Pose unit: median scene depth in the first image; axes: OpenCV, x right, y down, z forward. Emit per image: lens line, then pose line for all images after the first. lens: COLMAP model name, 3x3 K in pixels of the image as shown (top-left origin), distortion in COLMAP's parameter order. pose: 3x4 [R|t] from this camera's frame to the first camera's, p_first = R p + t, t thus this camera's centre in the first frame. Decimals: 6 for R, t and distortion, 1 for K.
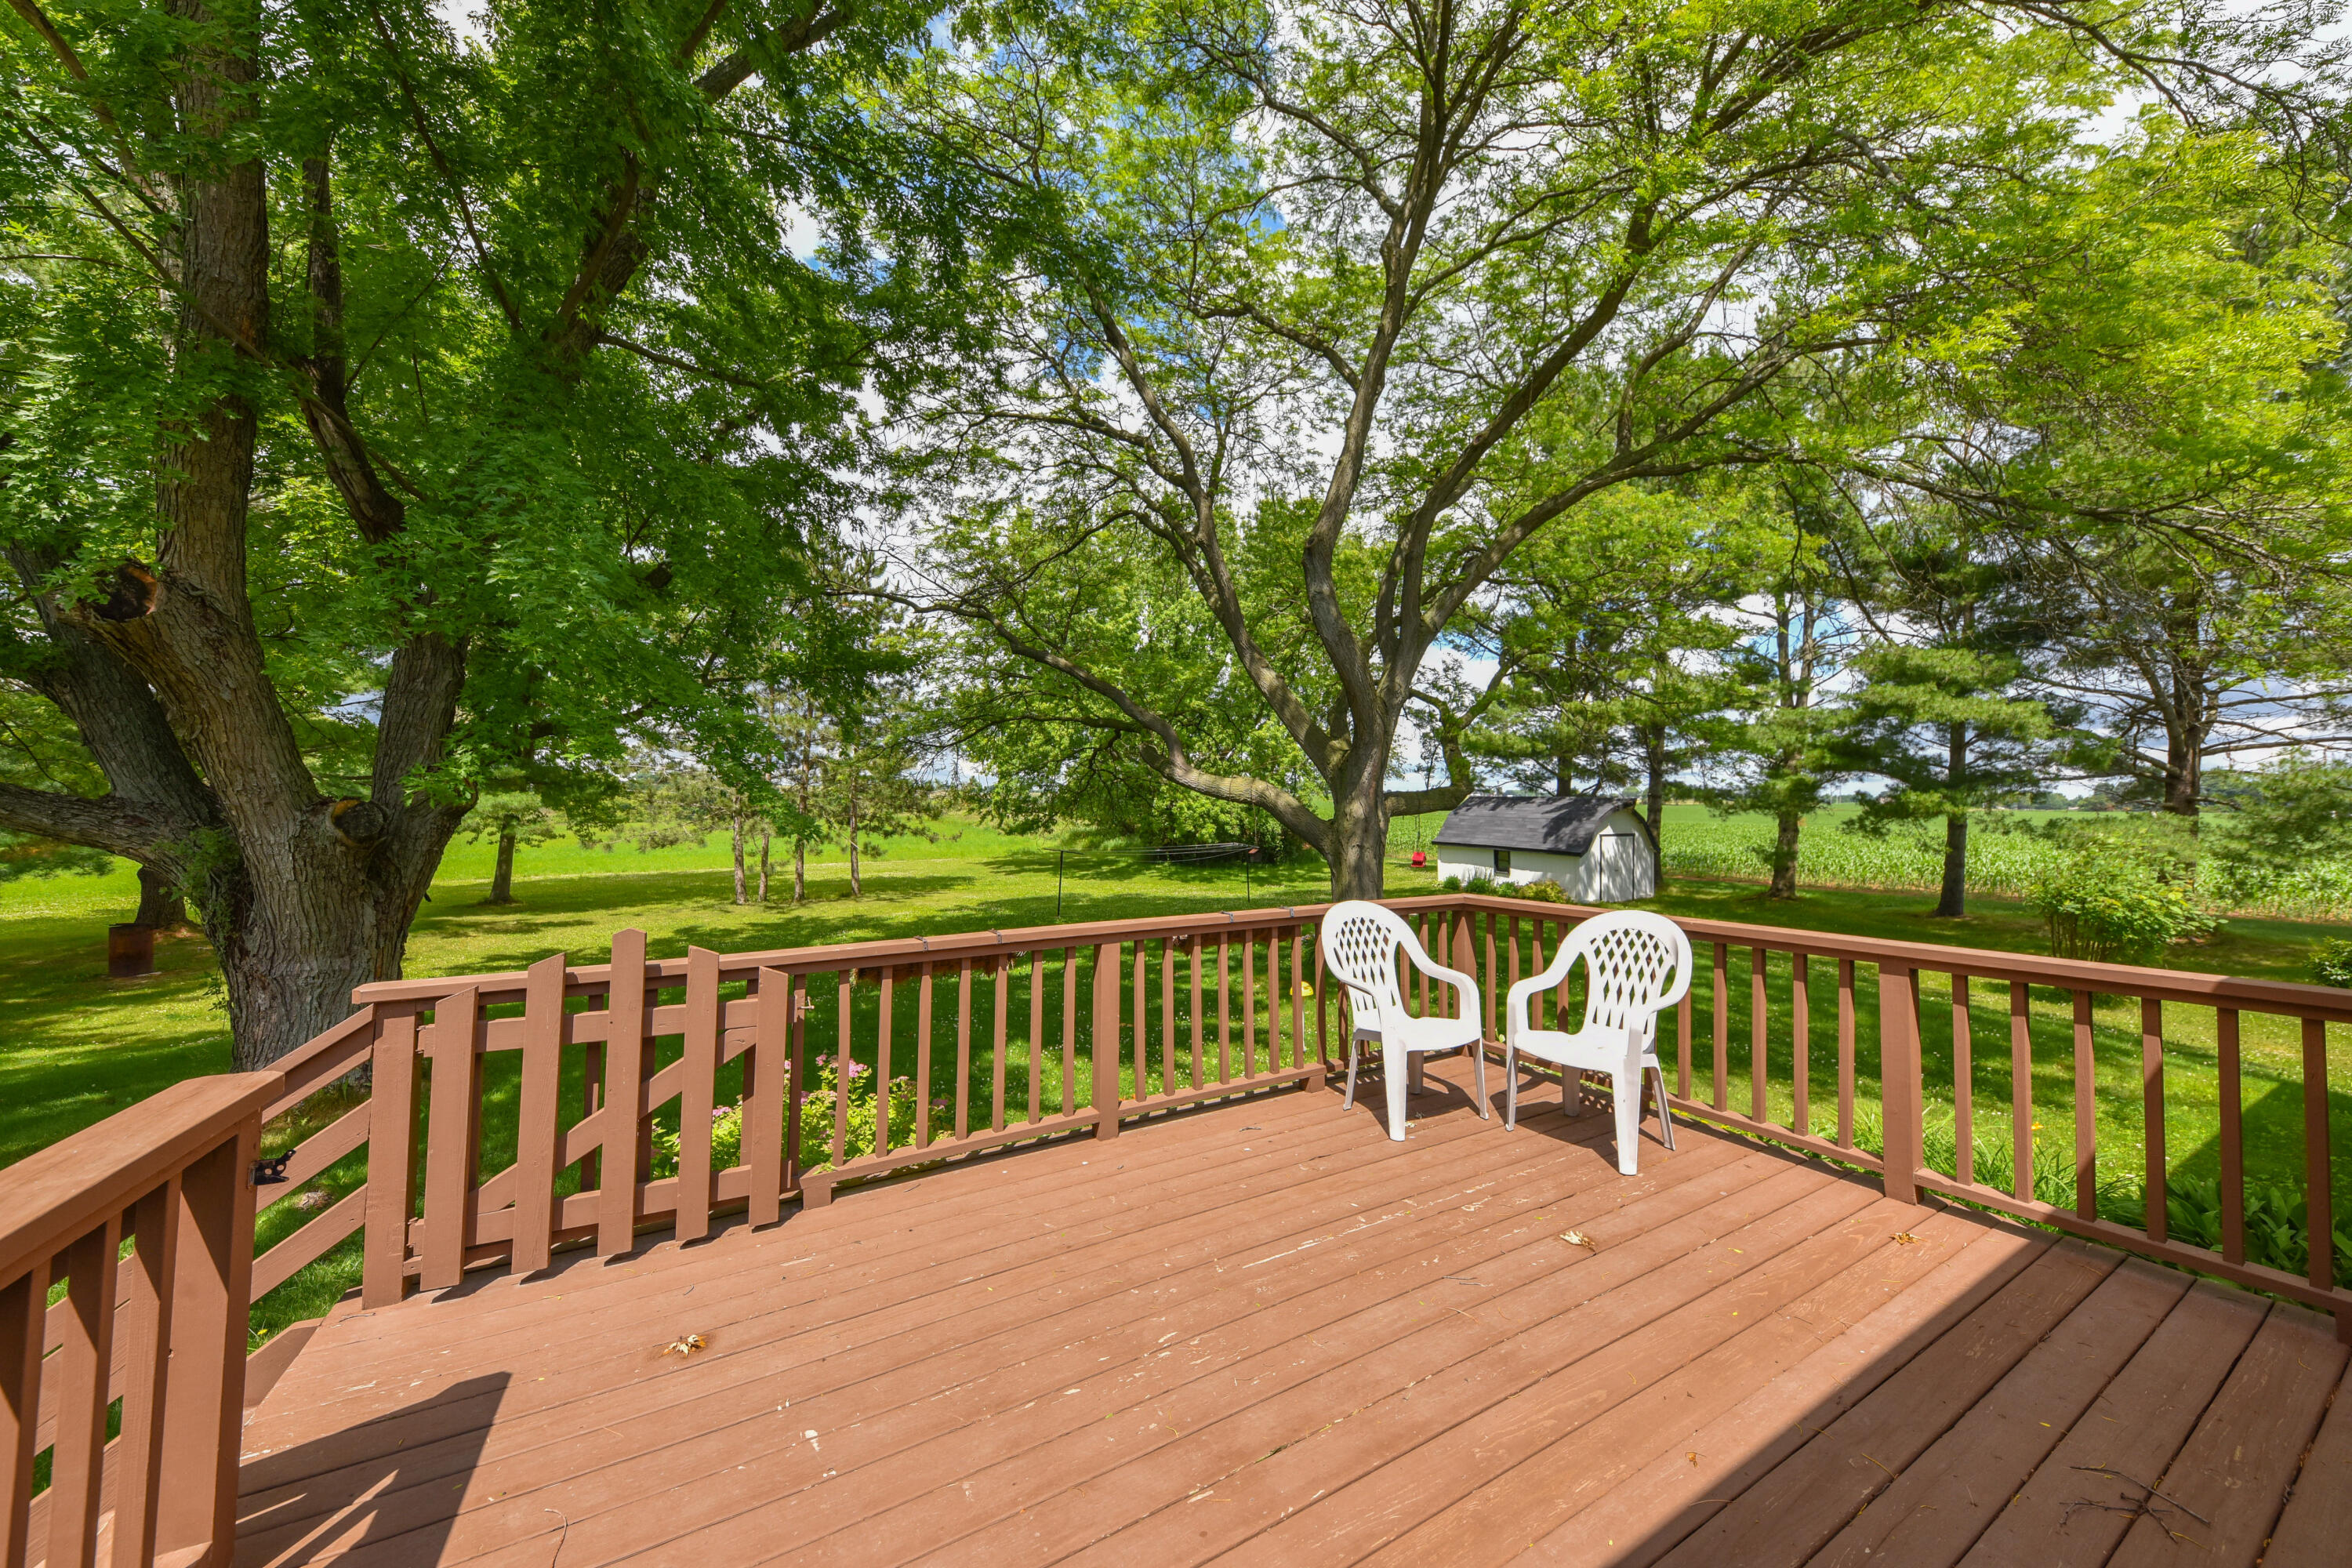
lens RADIAL K [[810.6, 0, 1176.0], [0, 810.6, 784.0], [0, 0, 1]] dist [0.000476, 0.000038]
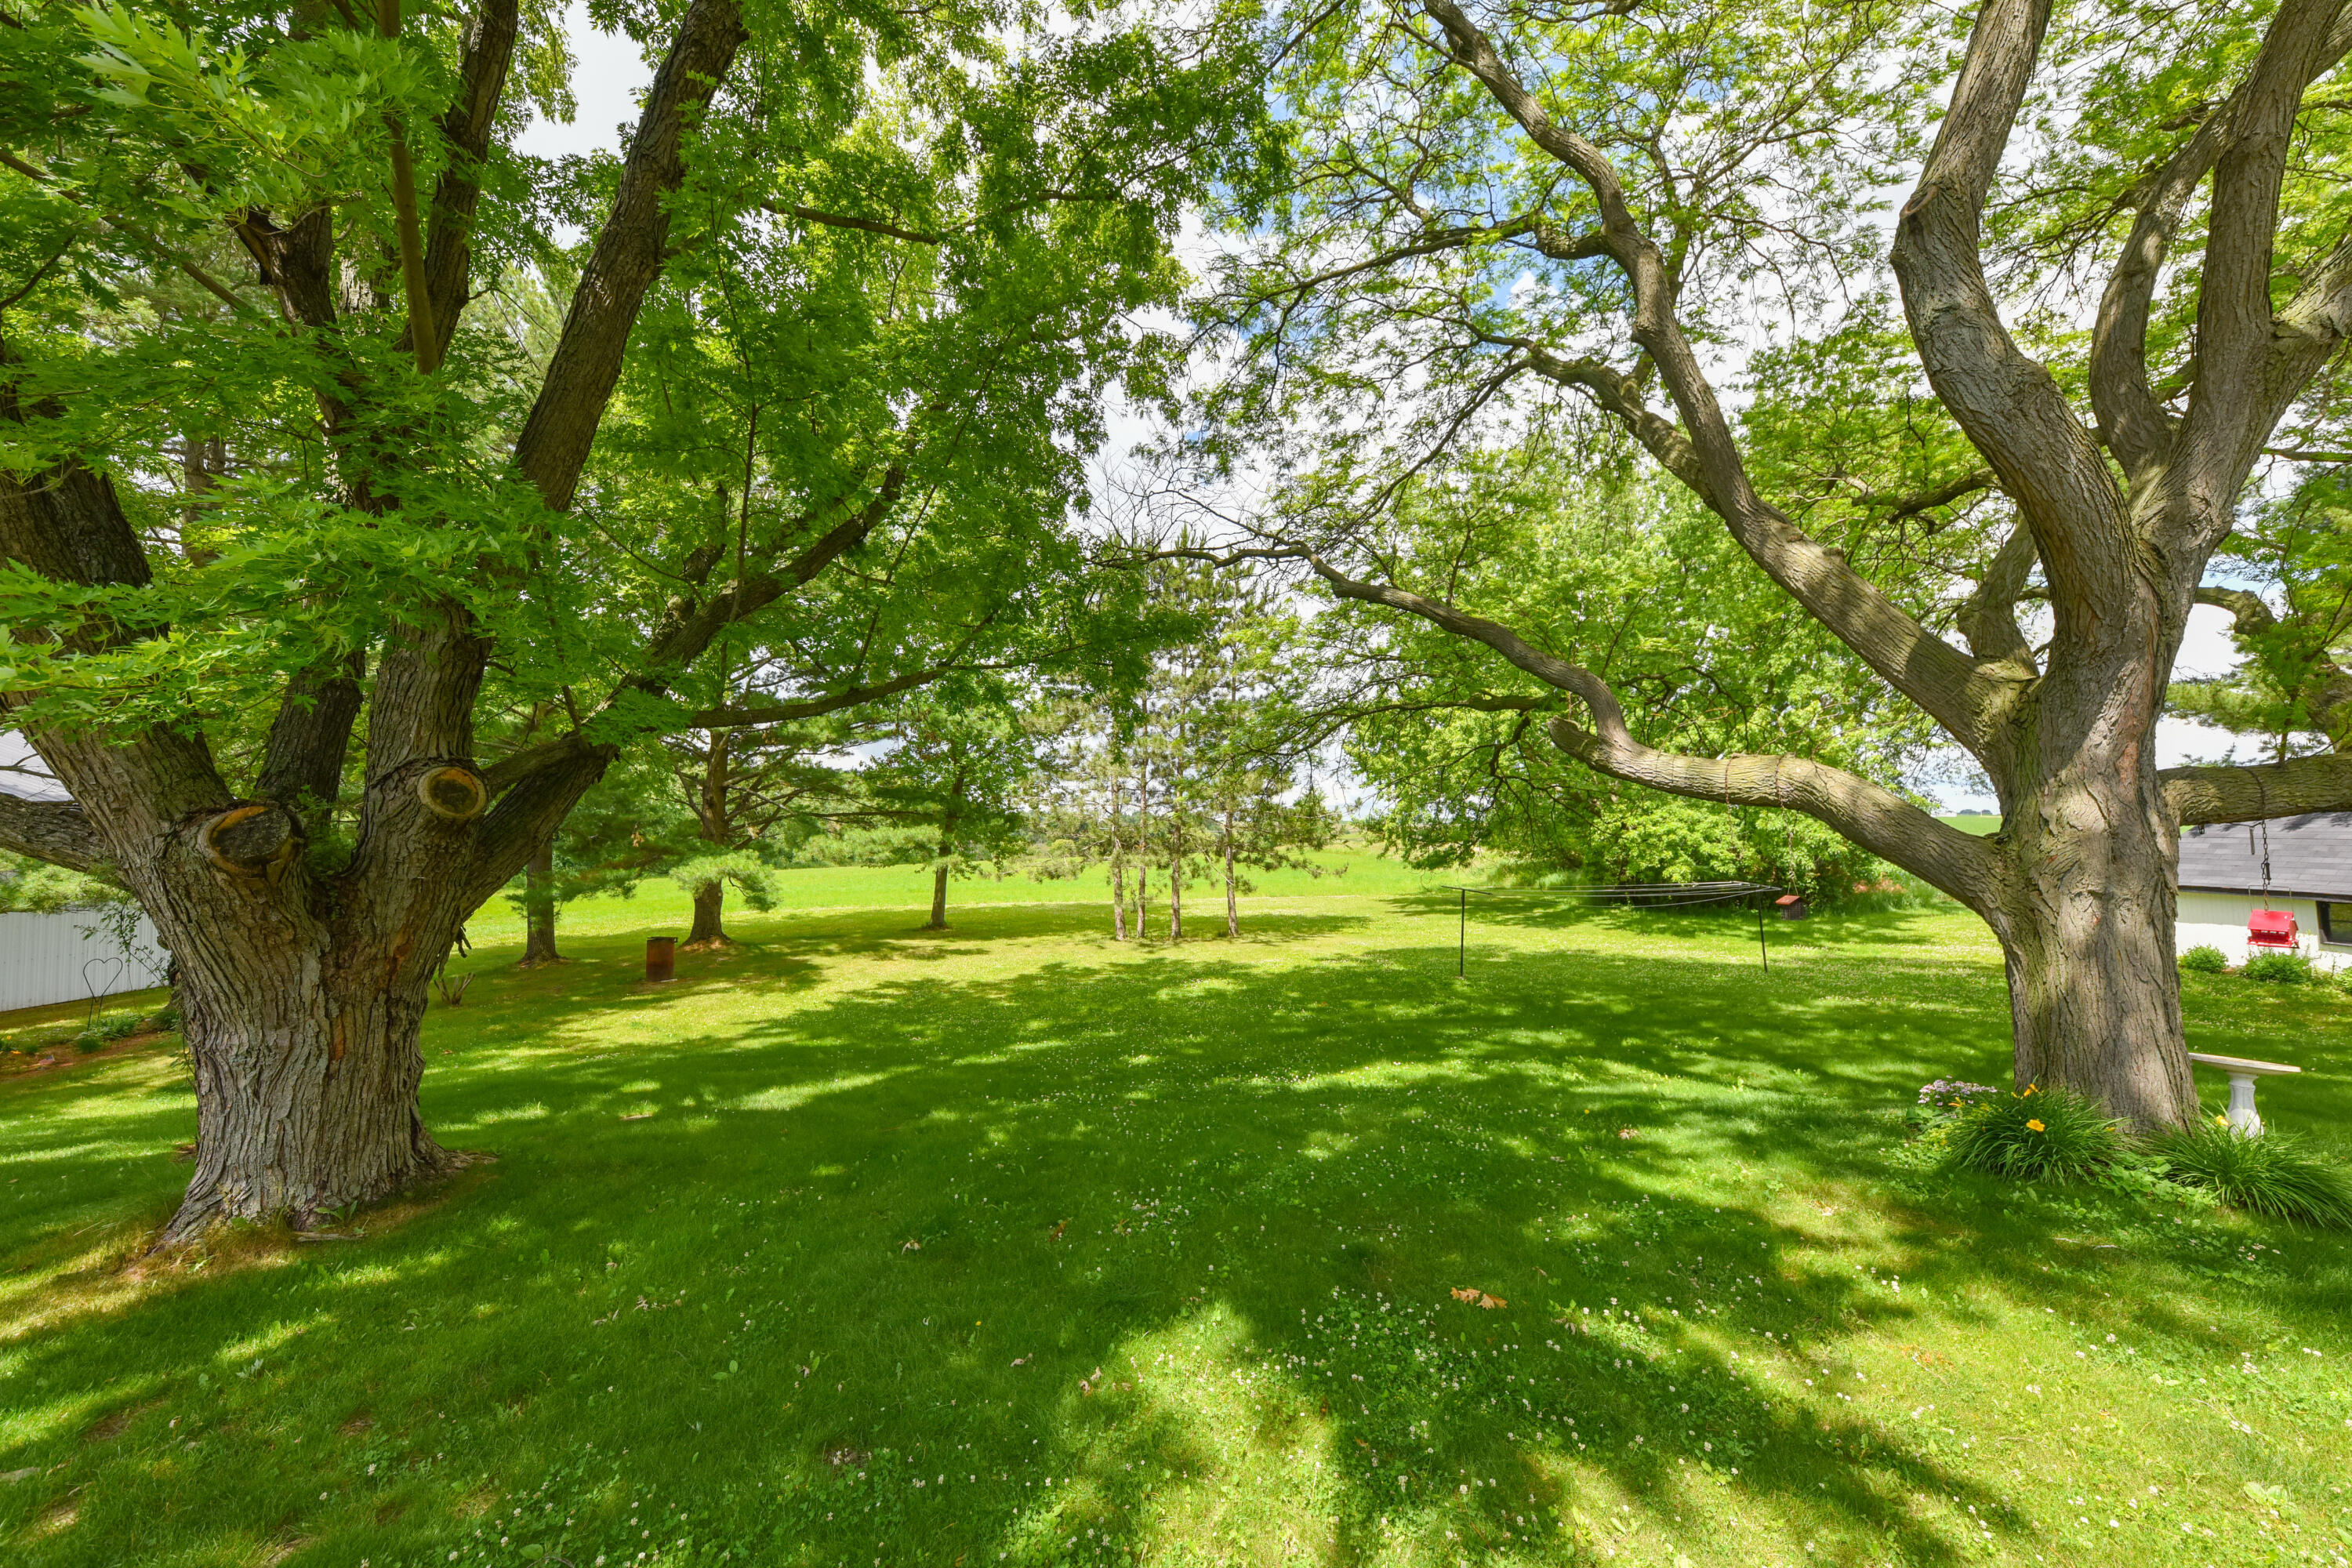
lens RADIAL K [[872.4, 0, 1176.0], [0, 872.4, 784.0], [0, 0, 1]] dist [0.001099, -0.003597]
pose [[0.884257, -0.038826, -0.465383, 0.007471], [0.022709, 0.998934, -0.040191, 0.013331], [0.466447, 0.024971, 0.884196, 0.195194]]
